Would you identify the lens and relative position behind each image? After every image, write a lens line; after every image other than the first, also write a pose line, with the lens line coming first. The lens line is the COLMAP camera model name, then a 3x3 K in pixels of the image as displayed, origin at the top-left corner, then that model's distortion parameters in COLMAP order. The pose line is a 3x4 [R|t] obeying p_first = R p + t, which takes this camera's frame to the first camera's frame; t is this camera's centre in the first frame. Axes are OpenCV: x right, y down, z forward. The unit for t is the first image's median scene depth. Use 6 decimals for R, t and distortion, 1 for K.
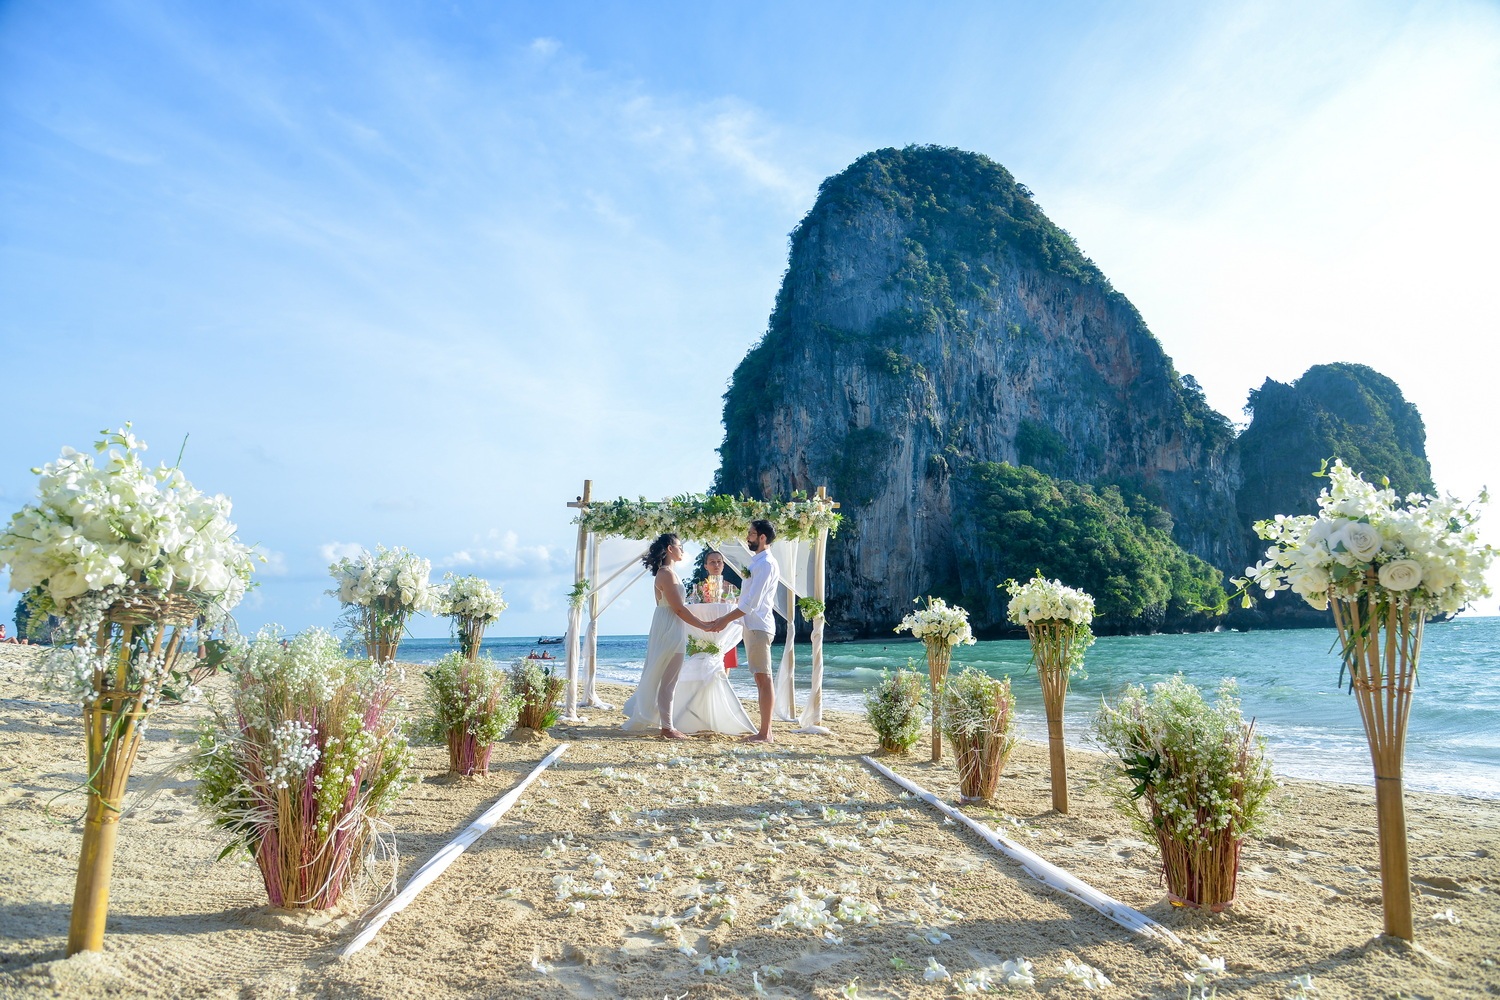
lens RADIAL K [[1014.0, 0, 744.3], [0, 1014.0, 516.0], [0, 0, 1]] dist [-0.036362, -0.000338]
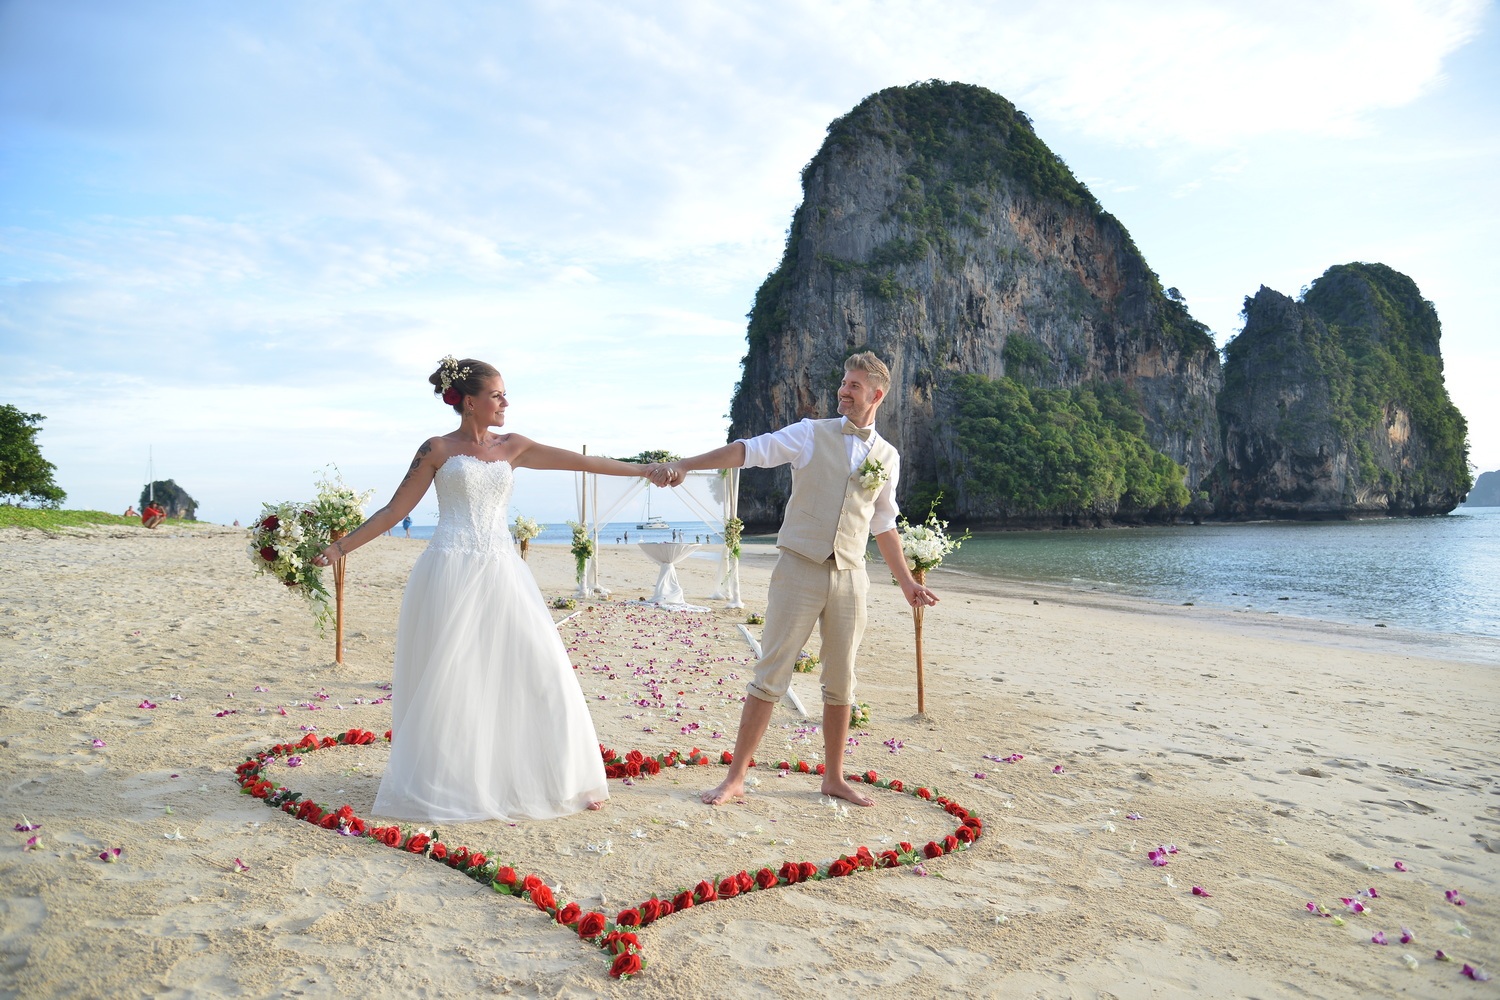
lens RADIAL K [[1014.0, 0, 740.1], [0, 1014.0, 509.5], [0, 0, 1]] dist [-0.036362, -0.000338]
pose [[0.996549, -0.000935, -0.082999, 0.075228], [0.009501, 0.994650, 0.102861, -0.020655], [0.082459, -0.103295, 0.991227, -0.178263]]
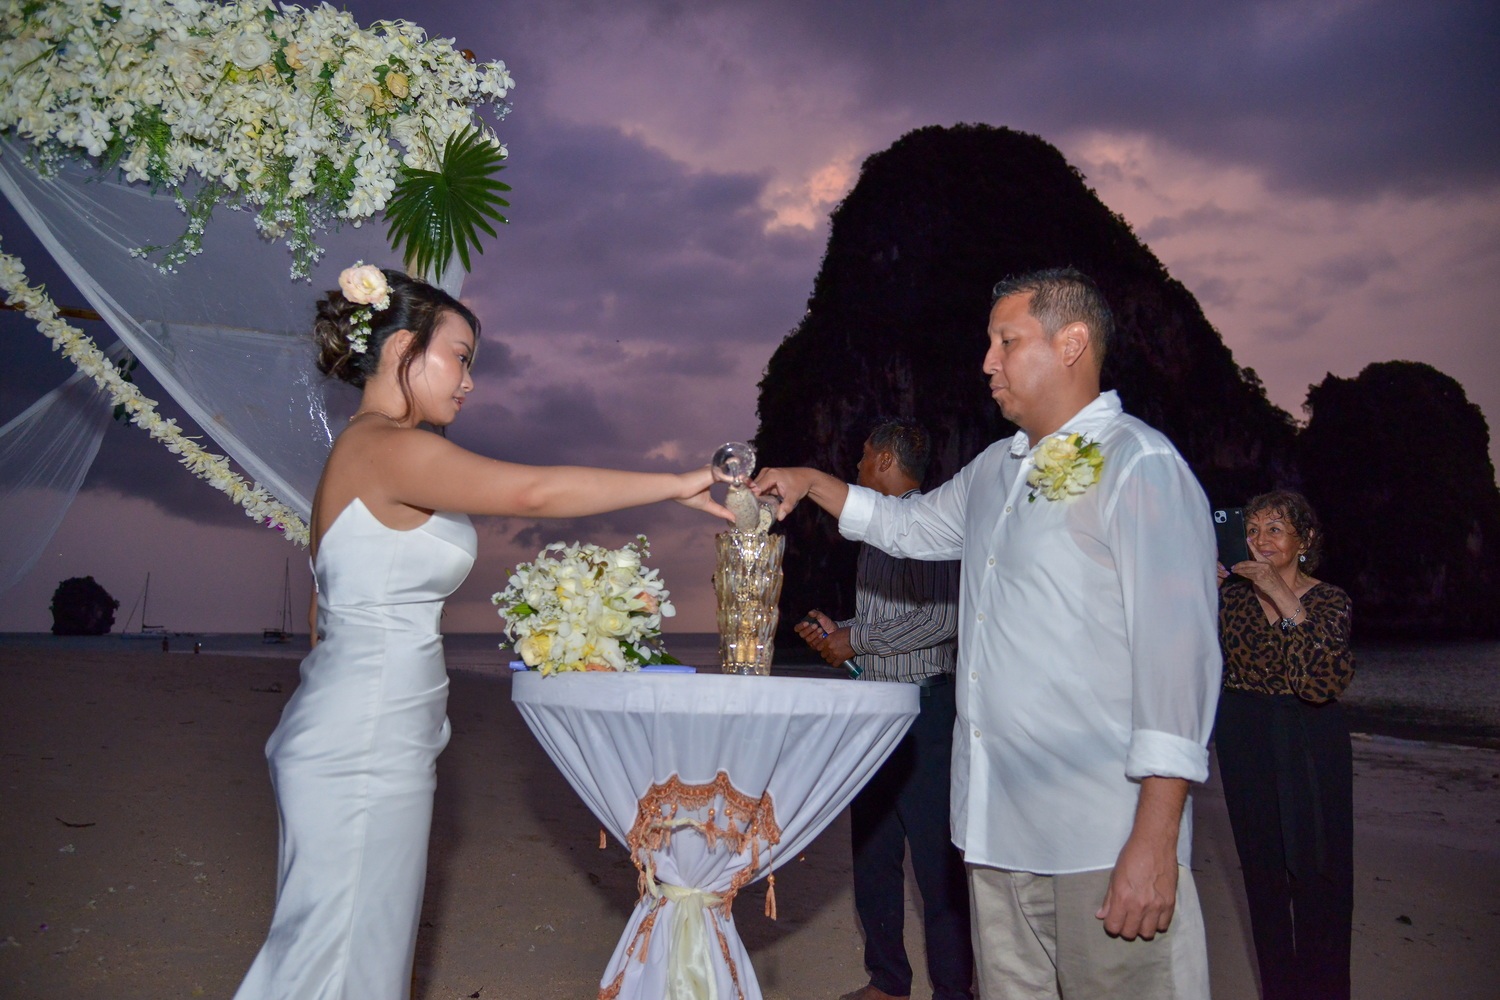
lens RADIAL K [[1014.0, 0, 752.4], [0, 1014.0, 502.9], [0, 0, 1]] dist [-0.036362, -0.000338]
pose [[0.999677, 0.013269, -0.021697, -0.004582], [-0.013563, 0.999817, -0.013460, 0.007398], [0.021514, 0.013750, 0.999674, 0.053257]]
